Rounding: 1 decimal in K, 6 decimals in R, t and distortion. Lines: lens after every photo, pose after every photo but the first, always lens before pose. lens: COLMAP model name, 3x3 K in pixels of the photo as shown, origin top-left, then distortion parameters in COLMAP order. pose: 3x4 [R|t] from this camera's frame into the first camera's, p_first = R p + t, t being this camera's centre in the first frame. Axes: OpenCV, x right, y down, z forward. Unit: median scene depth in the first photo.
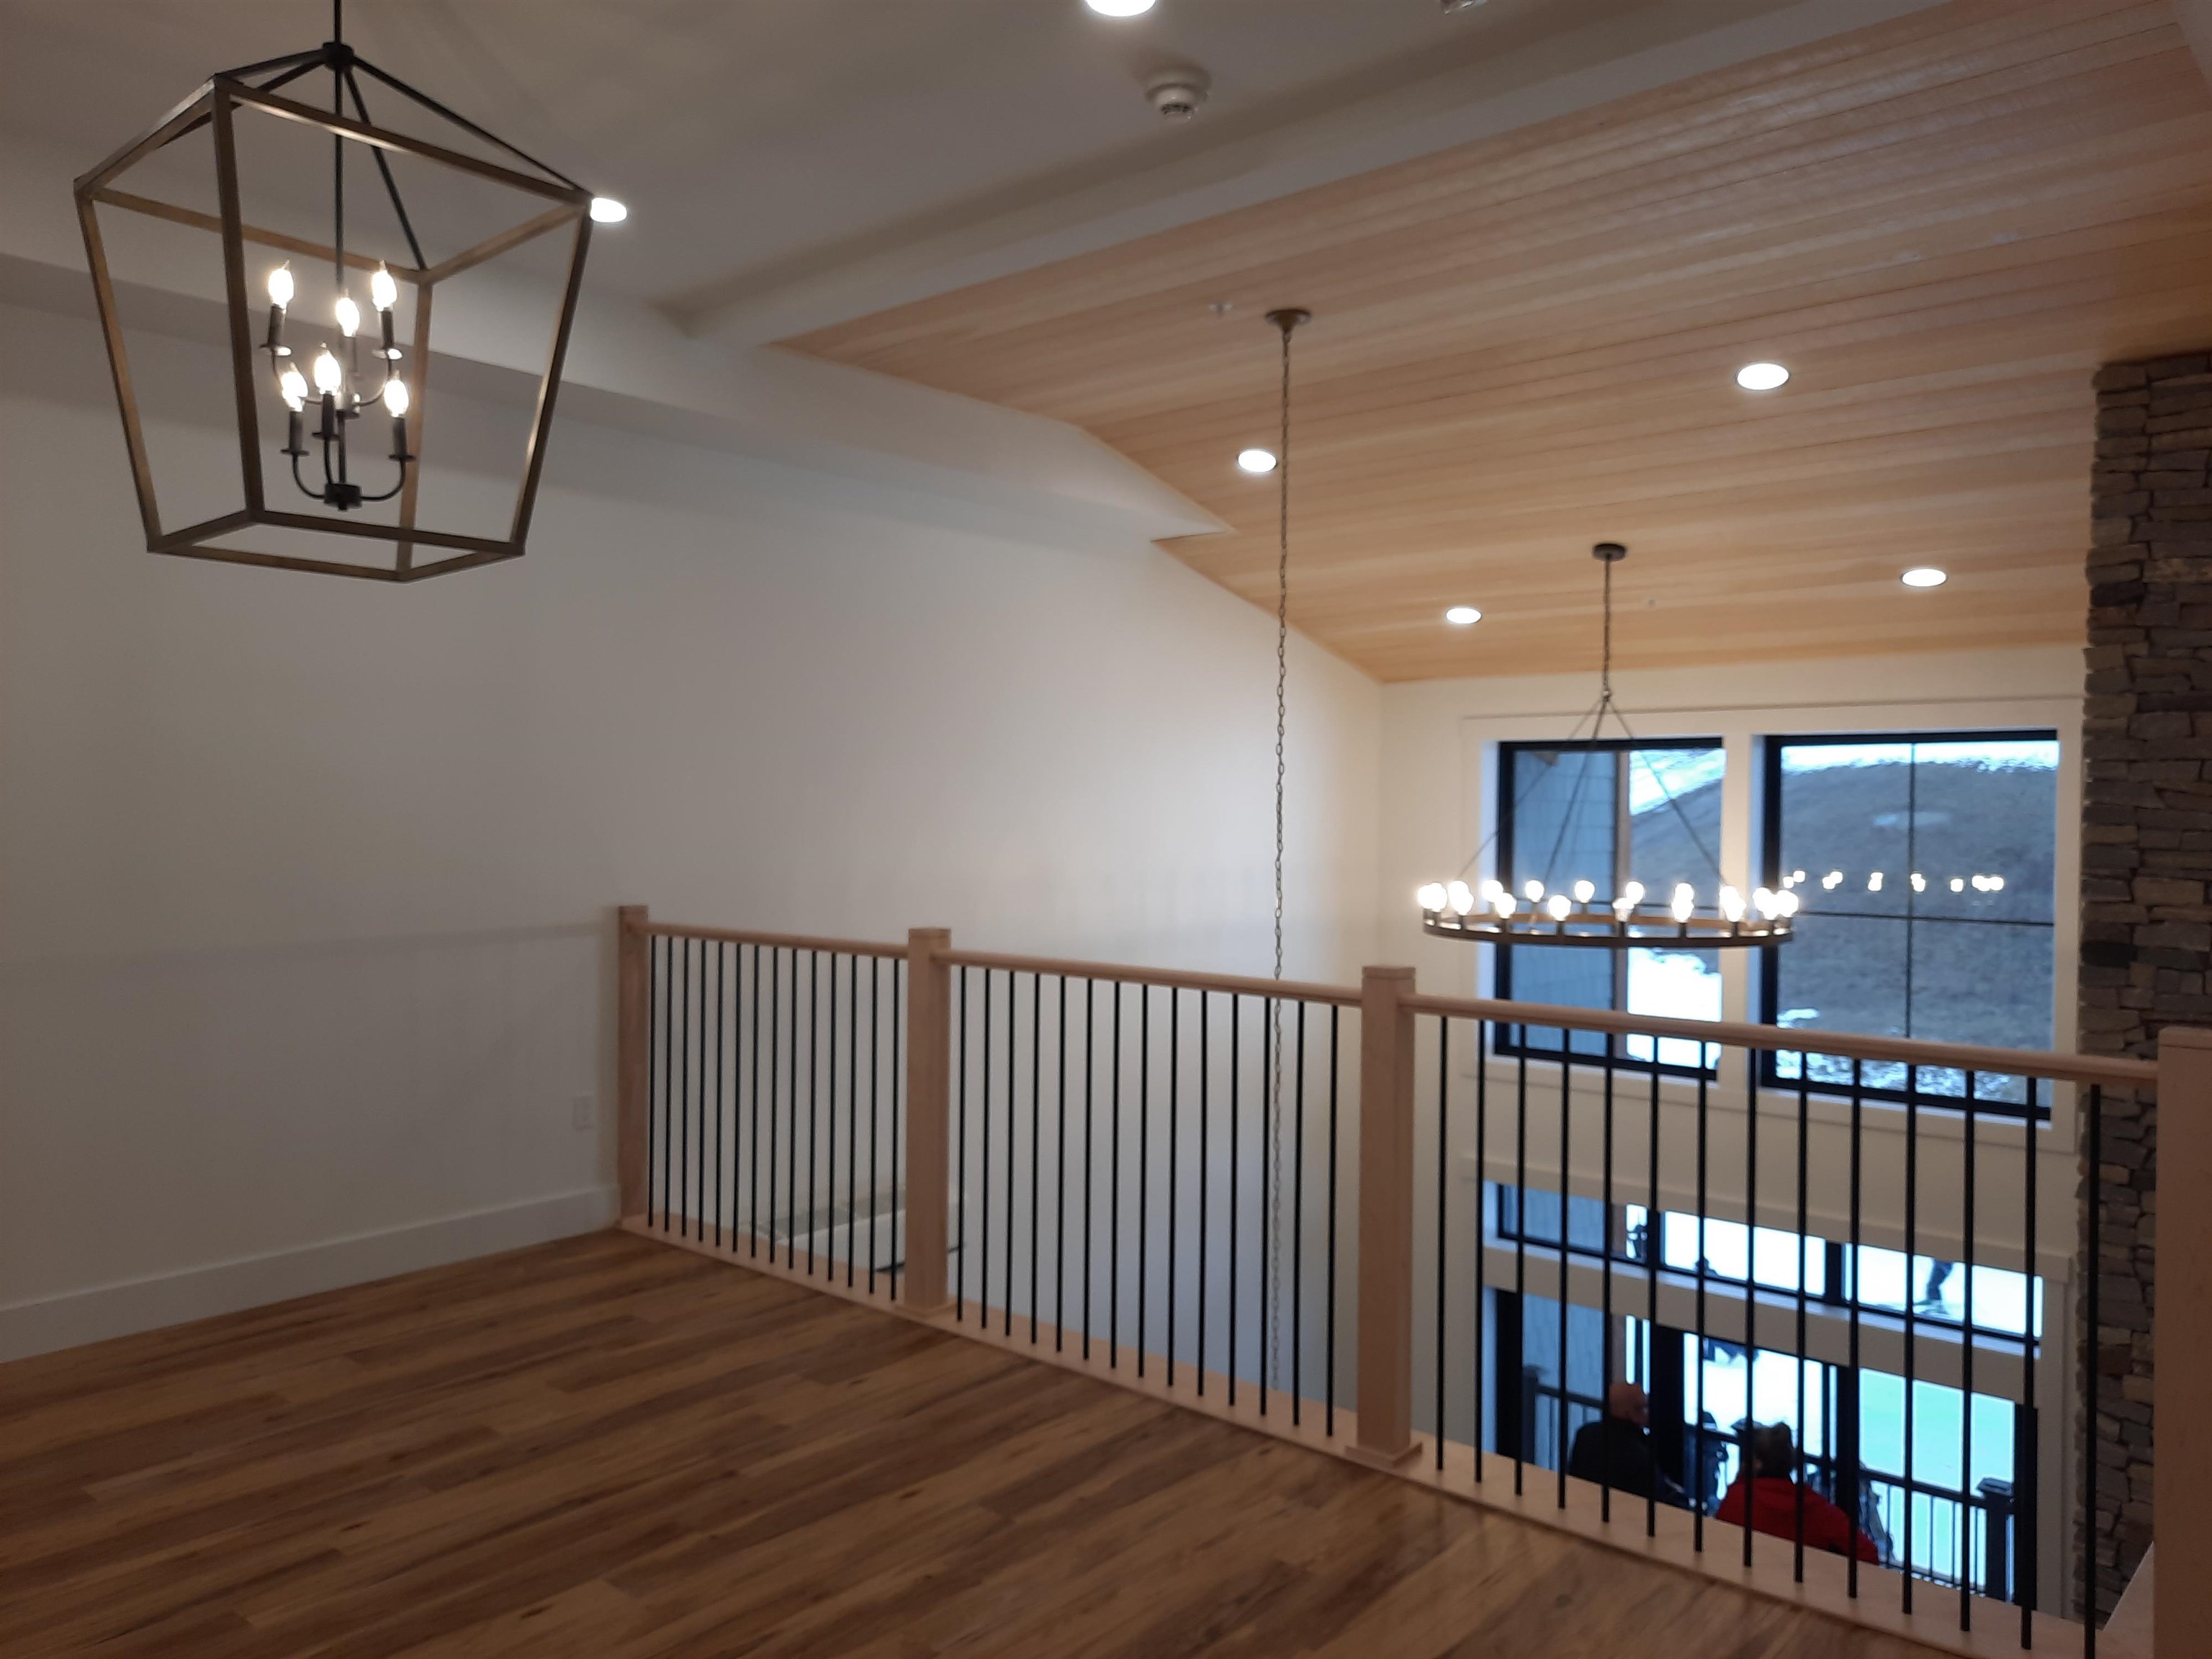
lens RADIAL K [[1624.1, 0, 1095.7], [0, 1624.1, 825.8], [0, 0, 1]] dist [0.049838, -0.040630]
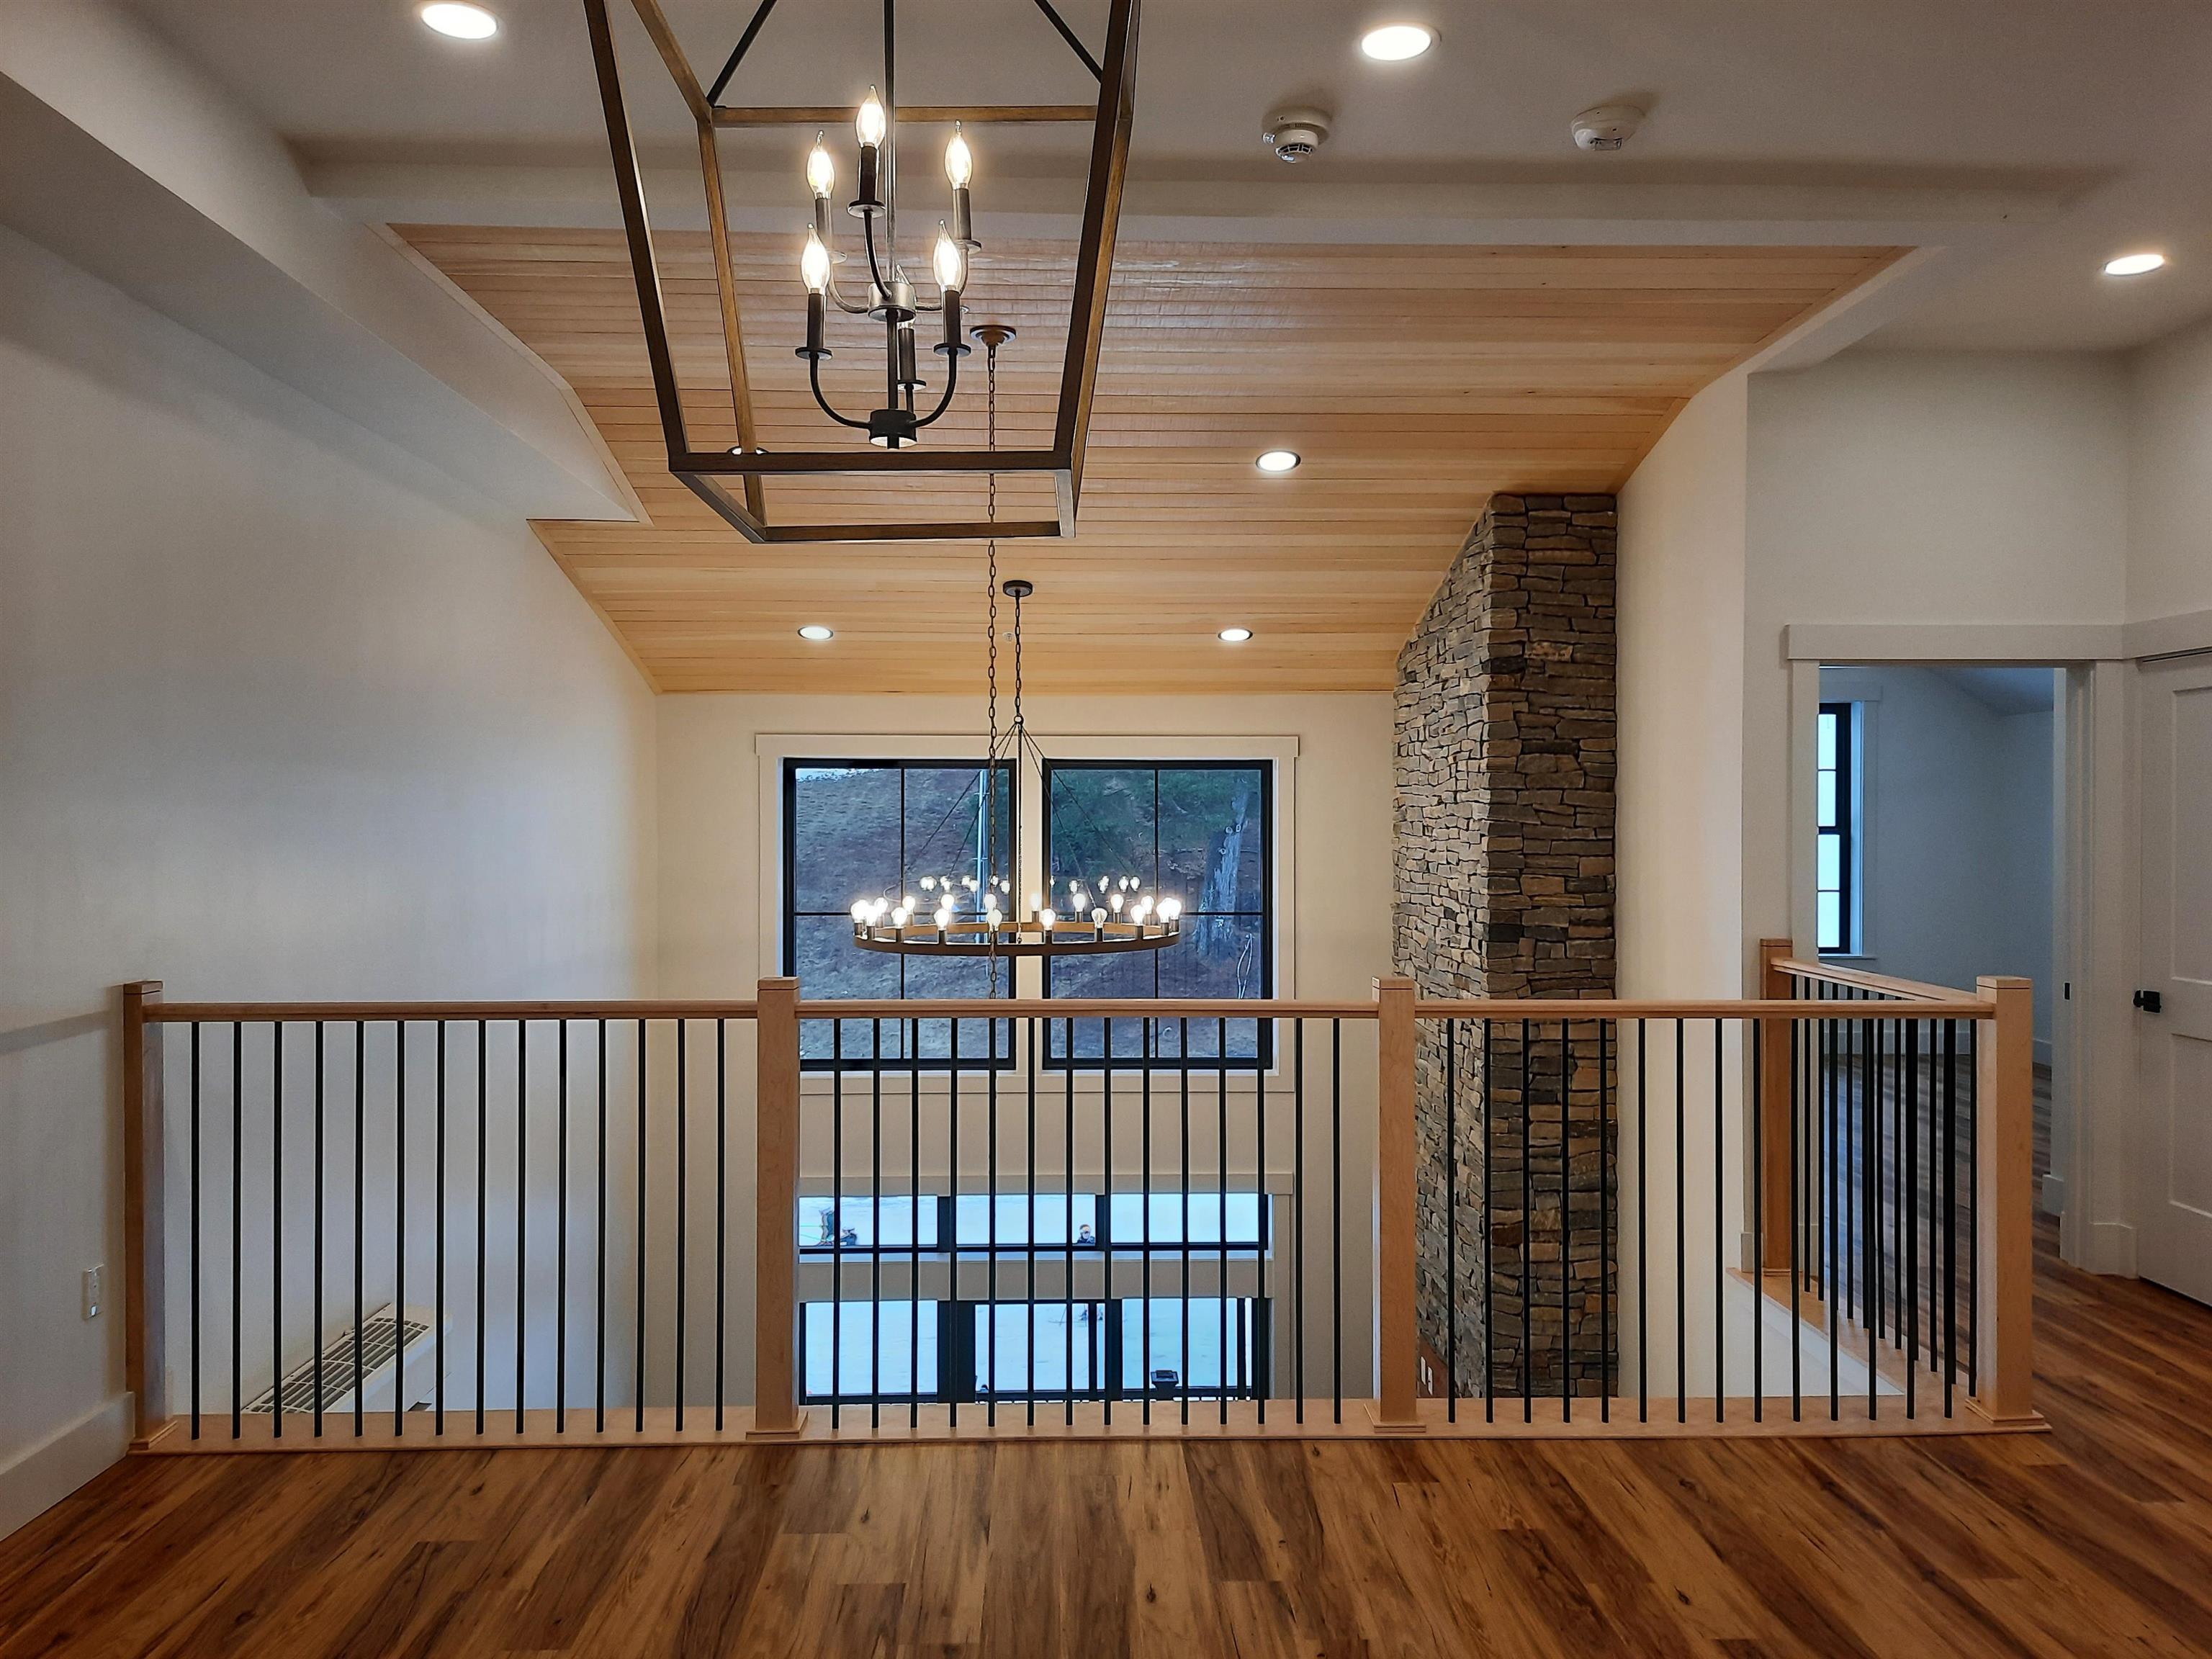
lens RADIAL K [[1624.1, 0, 1092.3], [0, 1624.1, 830.6], [0, 0, 1]] dist [0.049838, -0.040630]
pose [[0.735633, -0.012871, 0.677258, -0.545298], [0.014117, 0.999894, 0.003668, -0.015286], [-0.677233, 0.006863, 0.735737, 0.253520]]
